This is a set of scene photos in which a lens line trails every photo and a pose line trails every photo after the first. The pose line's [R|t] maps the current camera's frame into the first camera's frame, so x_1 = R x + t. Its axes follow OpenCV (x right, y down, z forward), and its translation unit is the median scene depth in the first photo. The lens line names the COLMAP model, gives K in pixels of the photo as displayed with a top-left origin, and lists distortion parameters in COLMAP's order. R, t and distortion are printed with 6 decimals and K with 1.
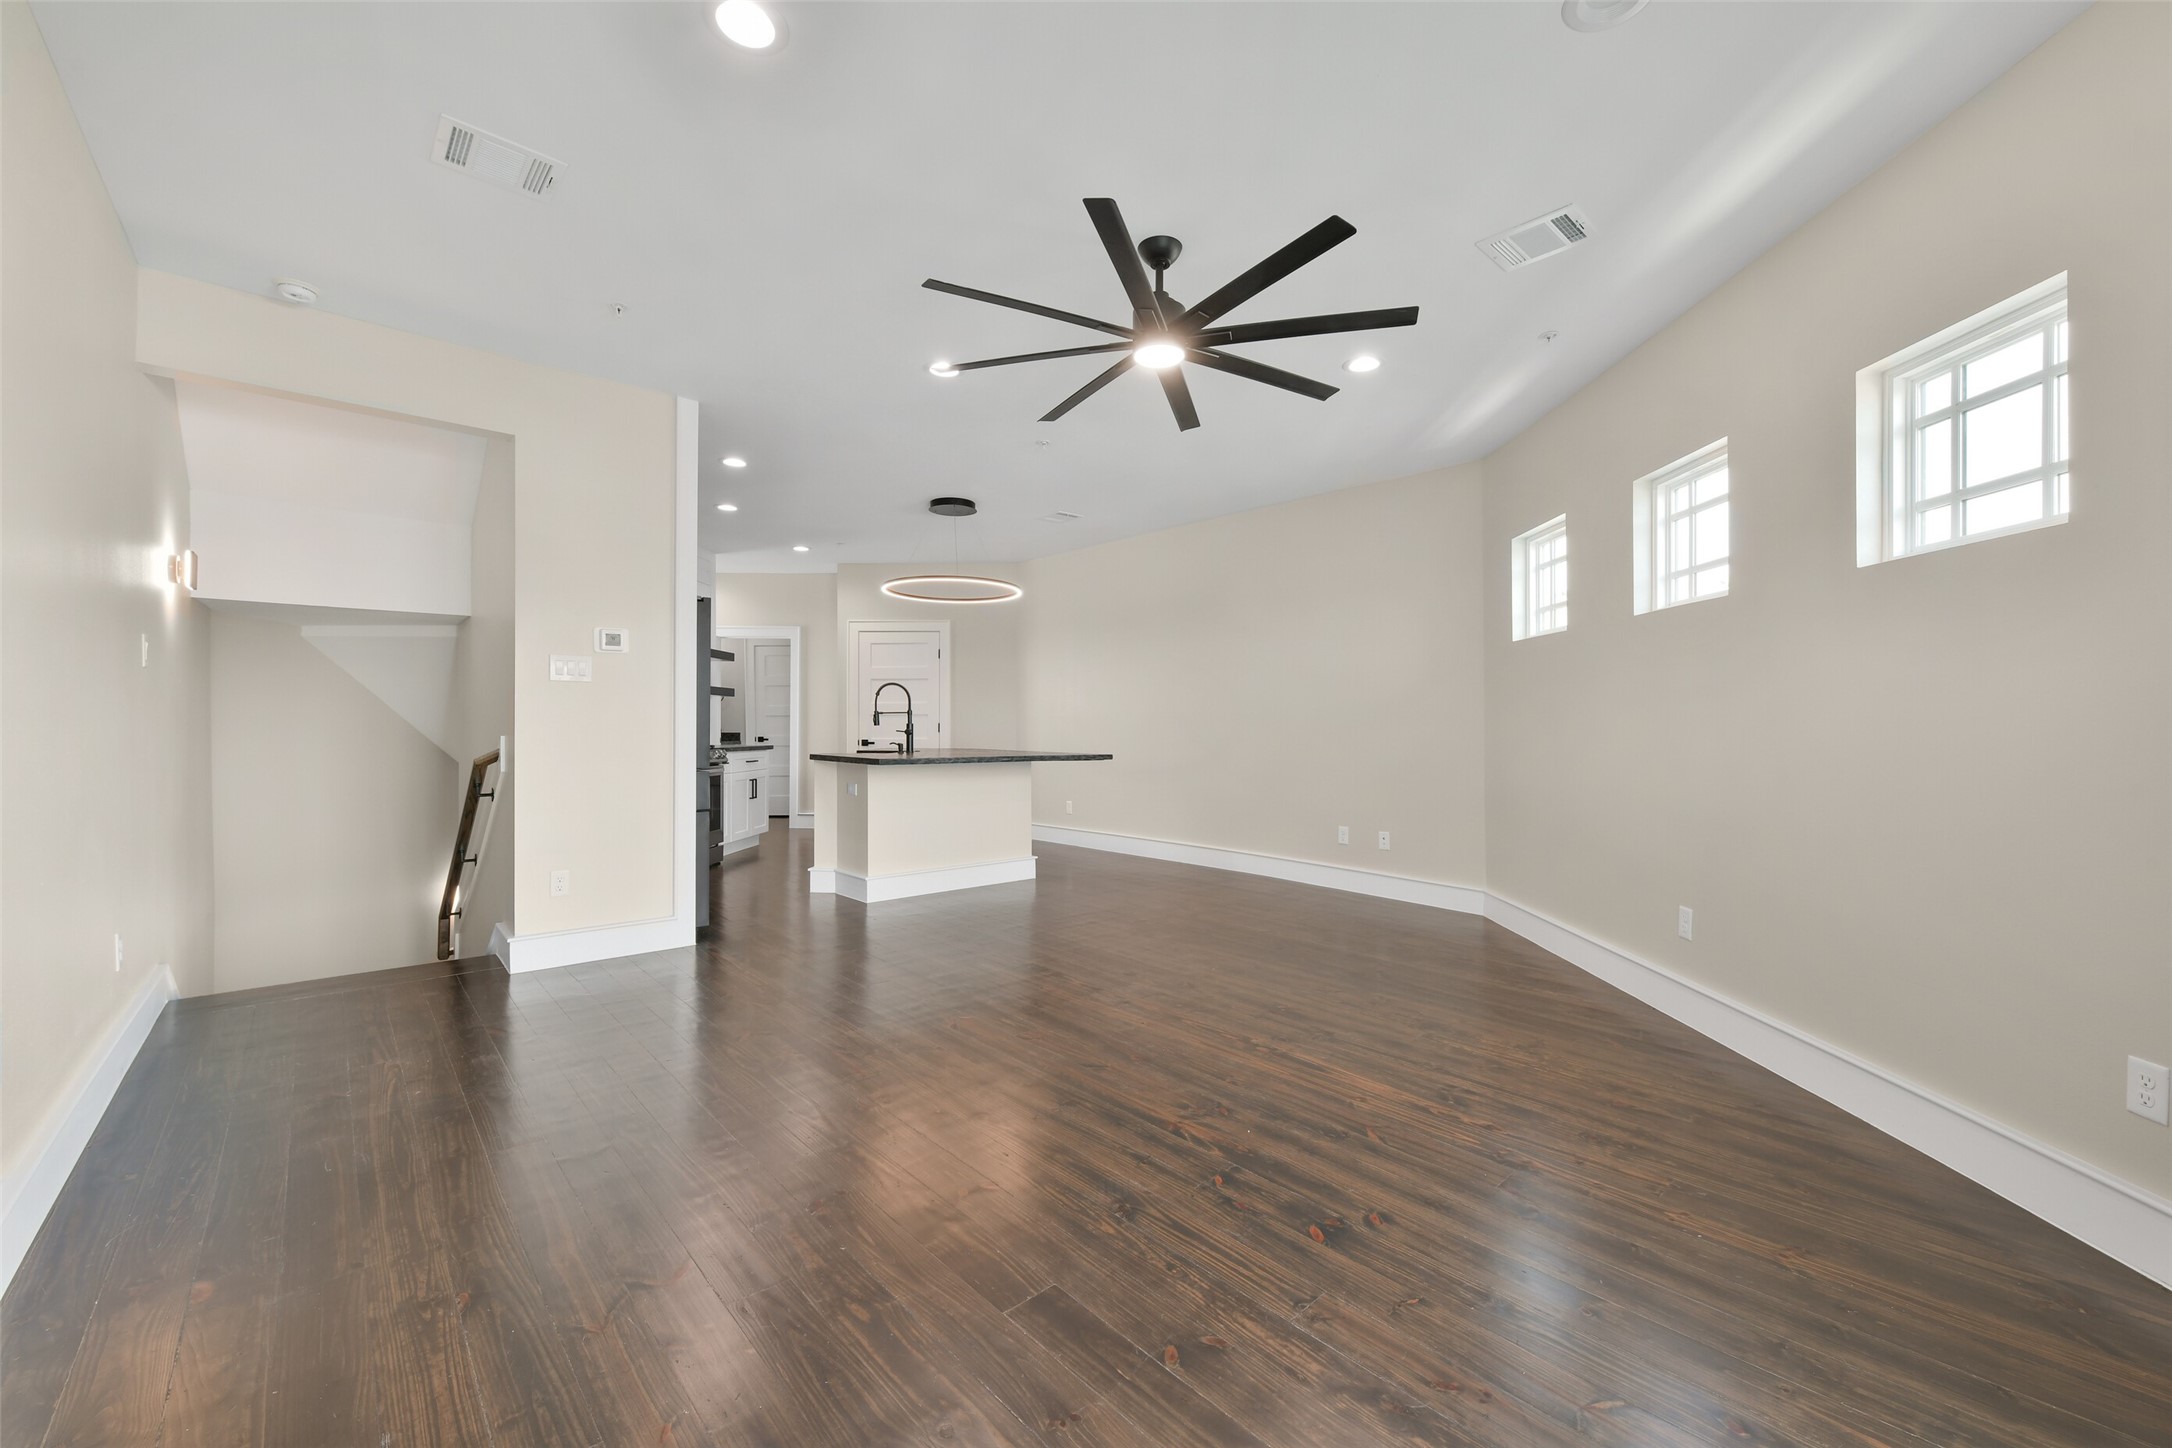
lens RADIAL K [[861.4, 0, 1095.7], [0, 861.4, 724.9], [0, 0, 1]] dist [-0.000979, 0.000024]
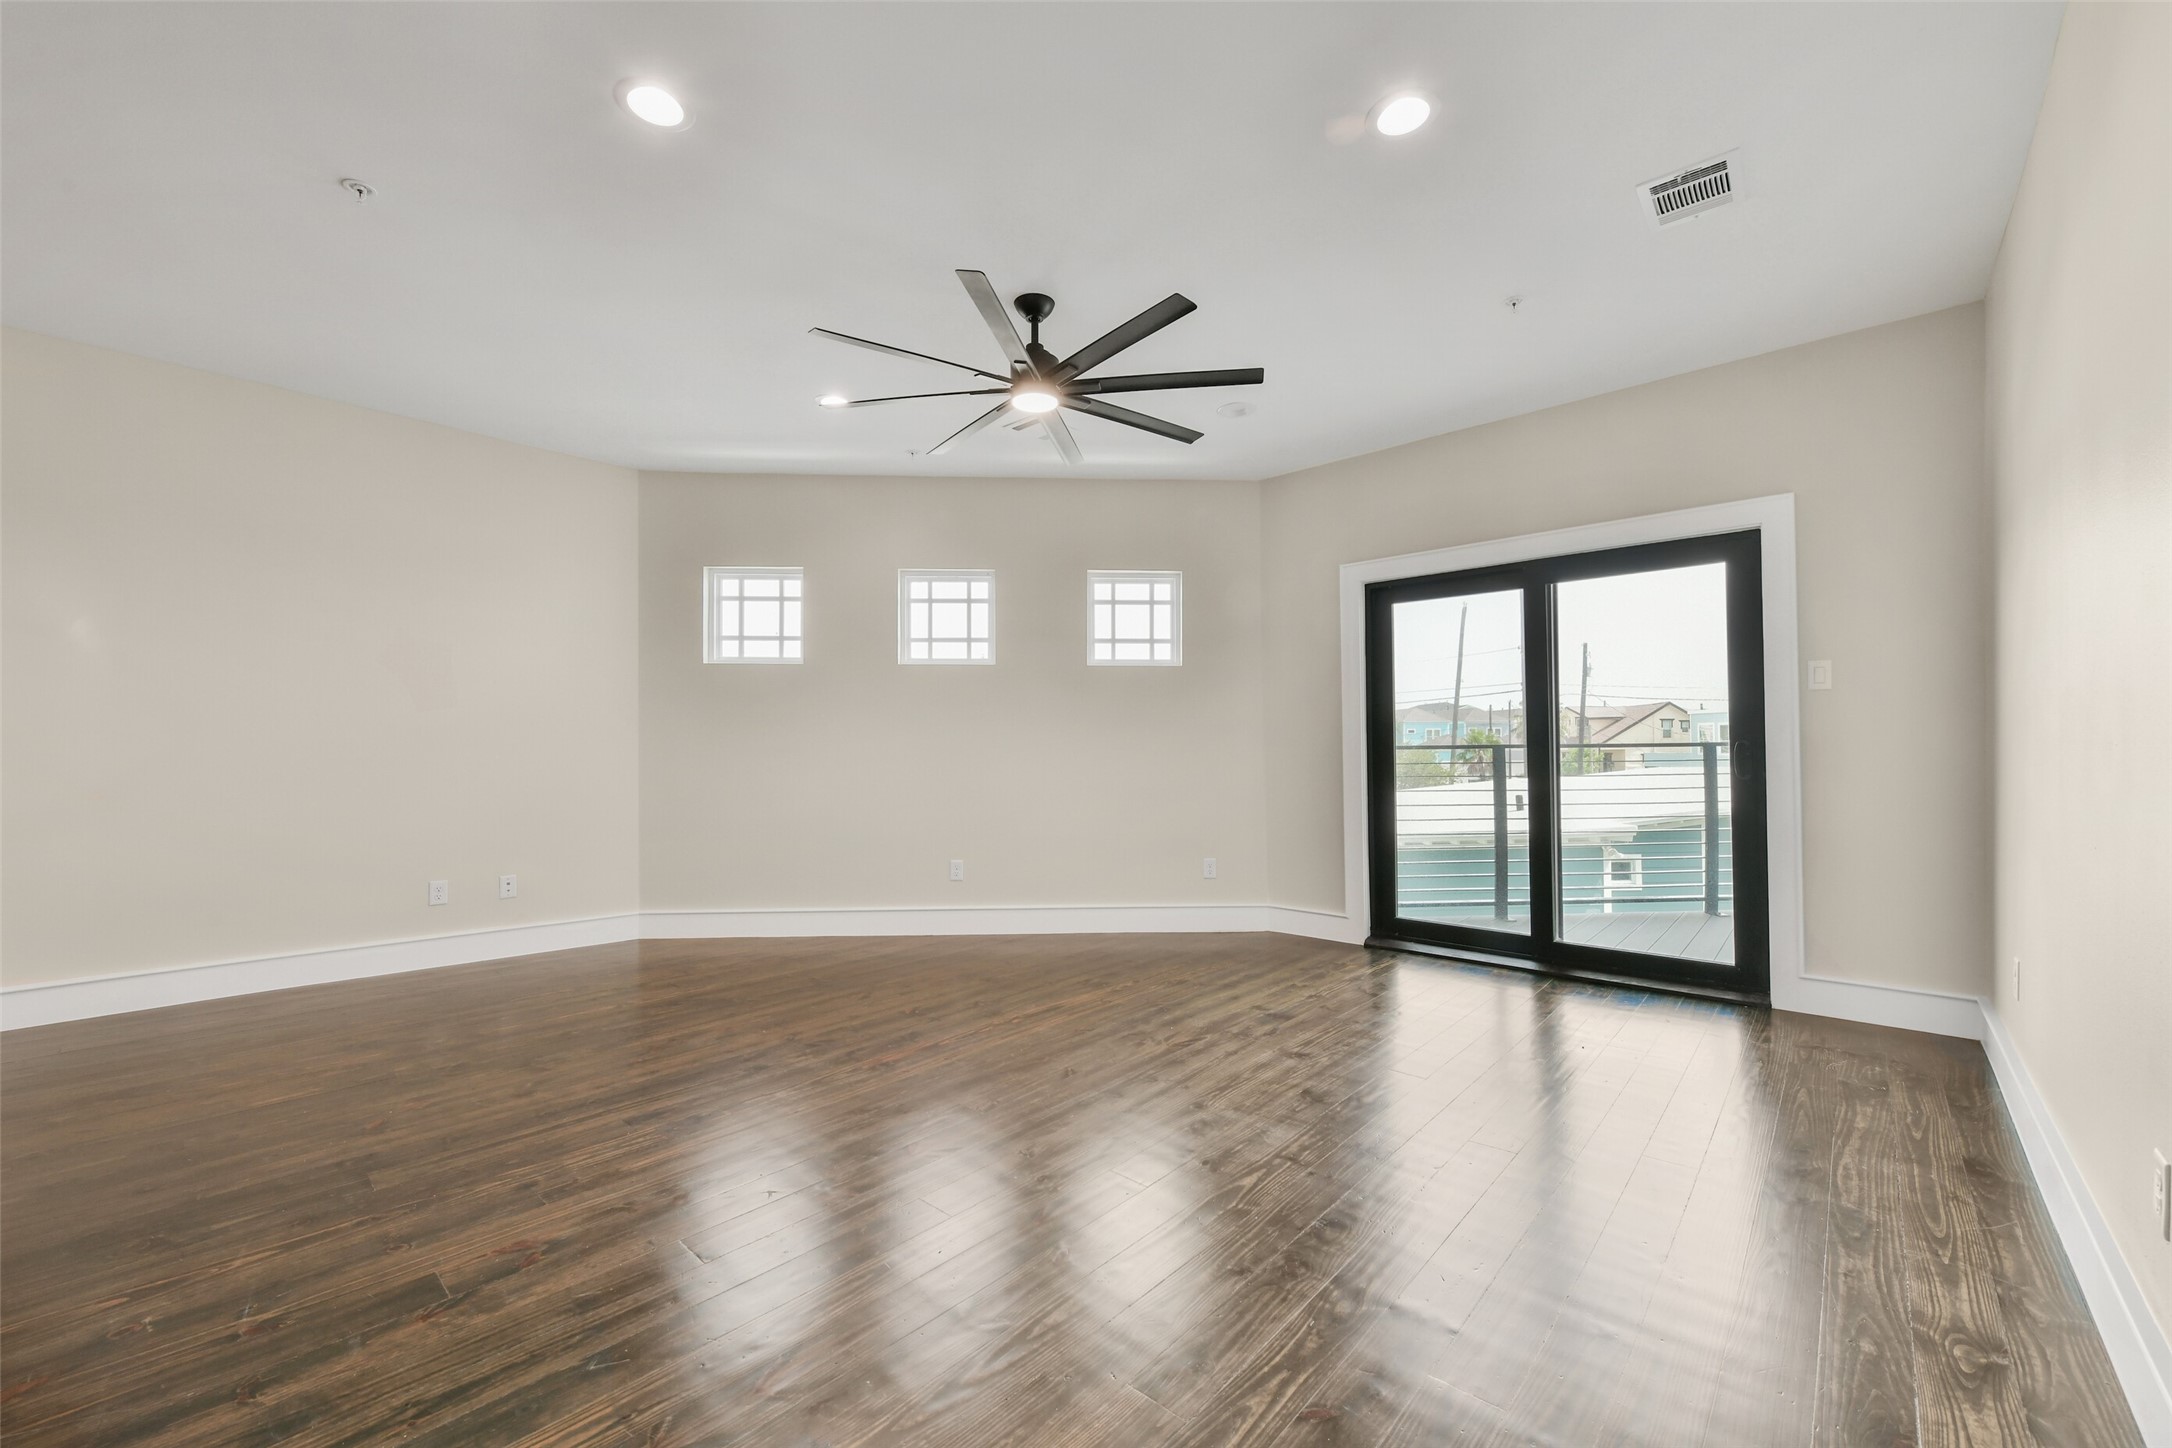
lens RADIAL K [[861.4, 0, 1089.0], [0, 861.4, 718.5], [0, 0, 1]] dist [-0.000979, 0.000024]
pose [[-0.094120, 0.021620, 0.995326, -1.251776], [0.000392, 0.999765, -0.021679, -0.012160], [-0.995561, -0.001650, -0.094106, 1.277604]]
